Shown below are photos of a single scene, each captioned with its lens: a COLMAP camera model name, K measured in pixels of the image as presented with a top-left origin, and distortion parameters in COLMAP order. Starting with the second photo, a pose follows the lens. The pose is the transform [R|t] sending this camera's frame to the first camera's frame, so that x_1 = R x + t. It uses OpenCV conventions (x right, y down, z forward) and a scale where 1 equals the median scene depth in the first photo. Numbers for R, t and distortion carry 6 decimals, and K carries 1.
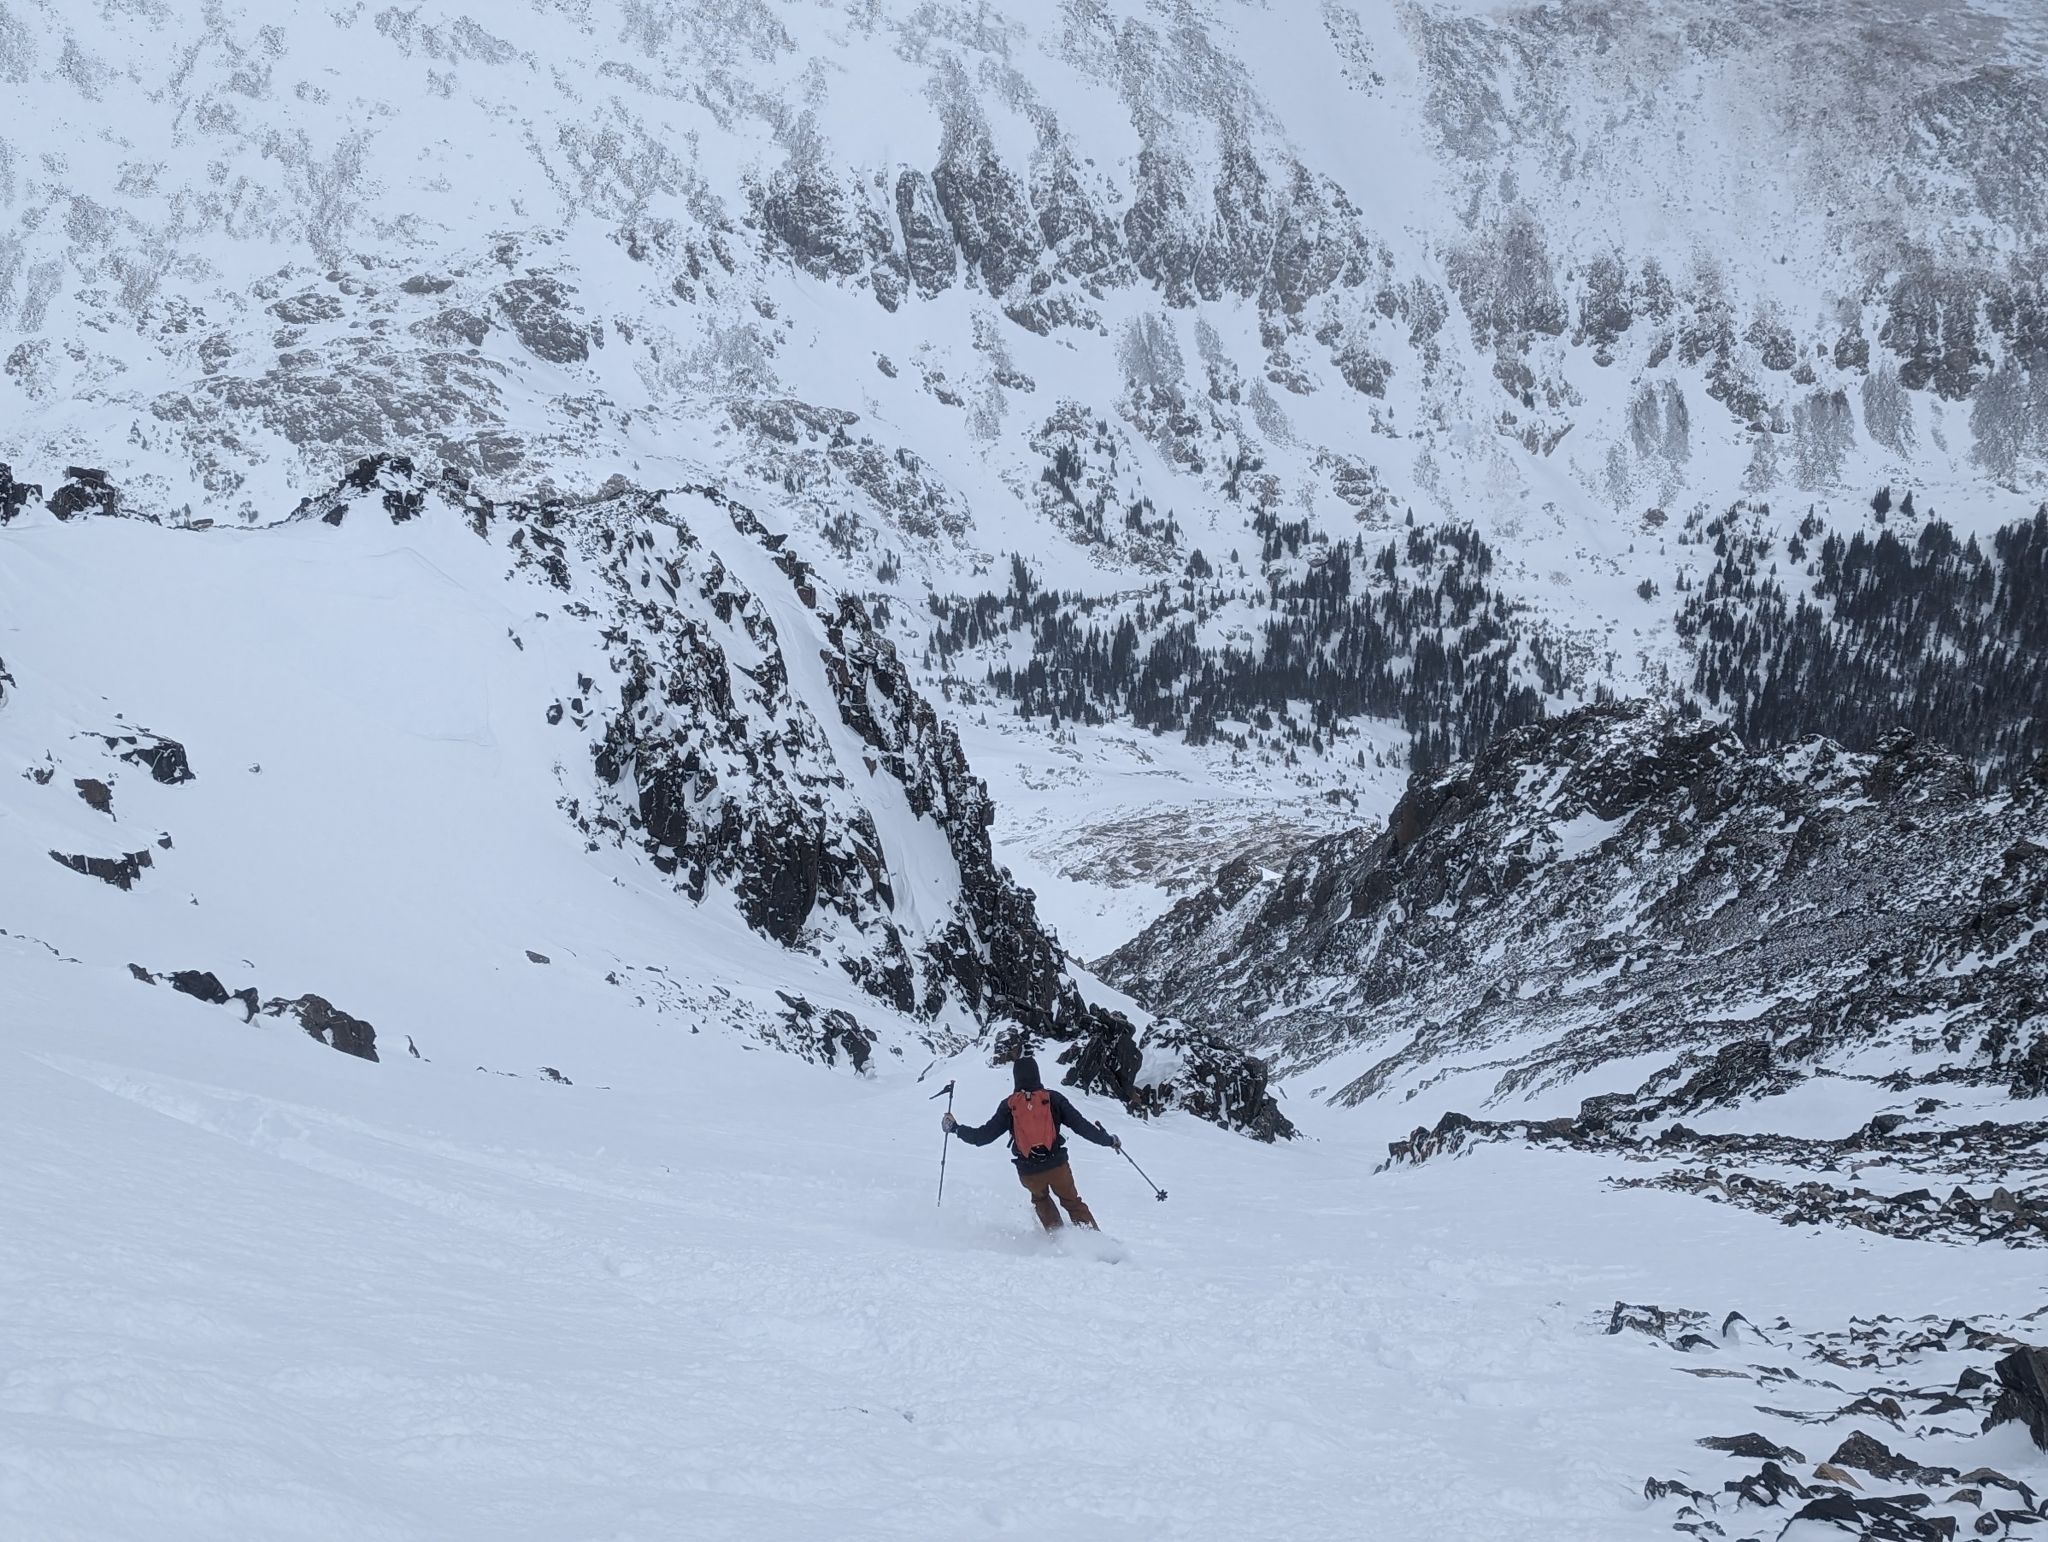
lens RADIAL K [[2450.1, 0, 1015.9], [0, 2450.1, 755.8], [0, 0, 1]] dist [0.176826, -0.491181]
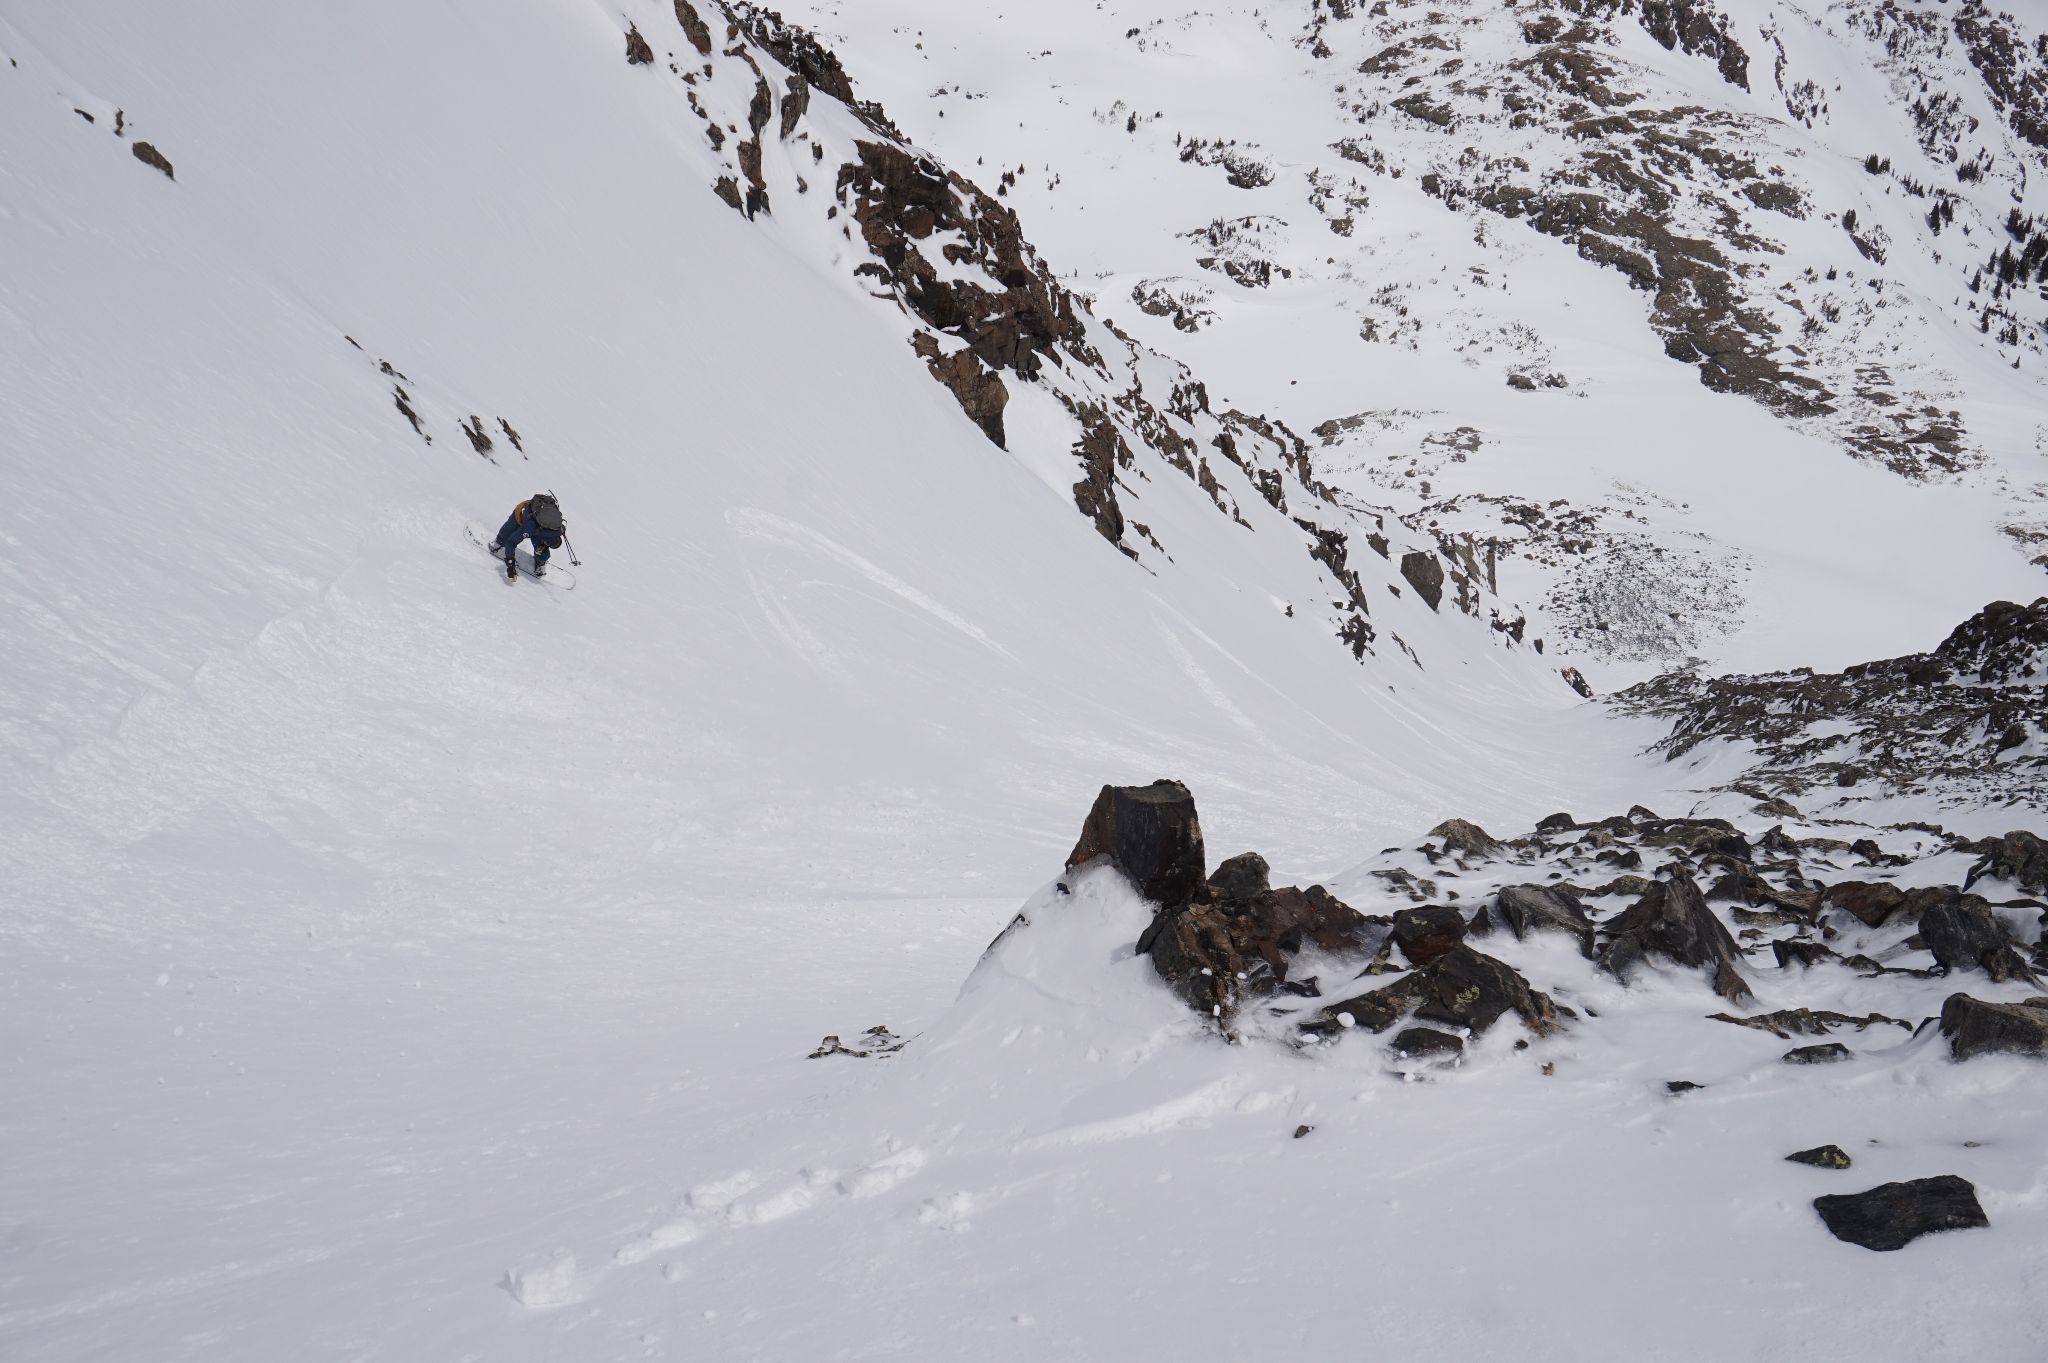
lens RADIAL K [[2327.1, 0, 1024.0], [0, 2327.1, 681.5], [0, 0, 1]] dist [0.008245, 0.039557]
pose [[0.866933, 0.327976, -0.375312, 0.023292], [-0.266943, 0.941422, 0.206073, 0.011583], [0.420914, -0.078465, 0.903700, 0.112807]]
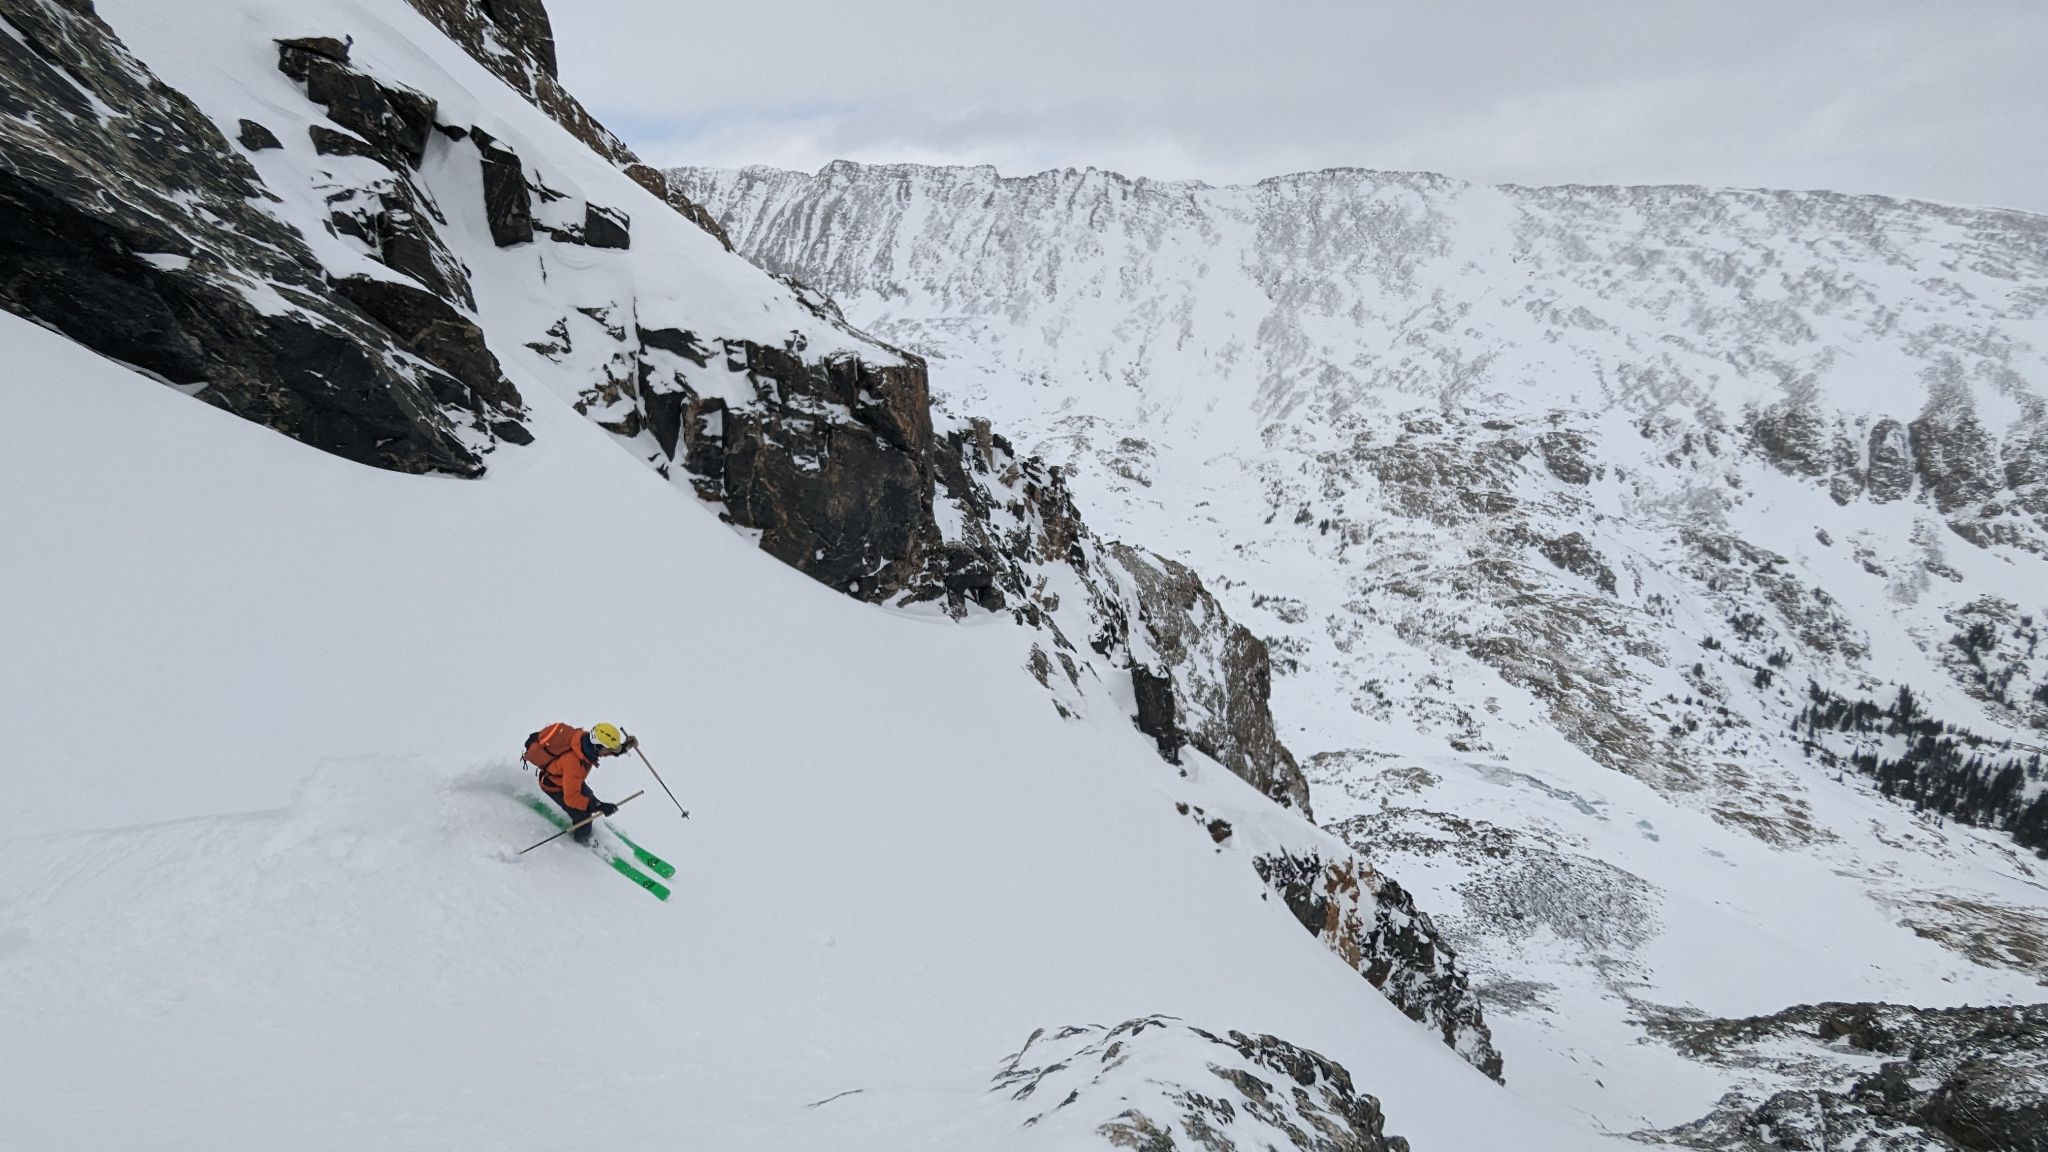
lens RADIAL K [[965.1, 0, 1006.2], [0, 965.1, 579.7], [0, 0, 1]] dist [-0.003032, -0.002671]
pose [[0.702573, 0.250547, -0.666046, -0.009842], [-0.356632, 0.933914, -0.024880, 0.043160], [0.615796, 0.255013, 0.745495, 0.331604]]
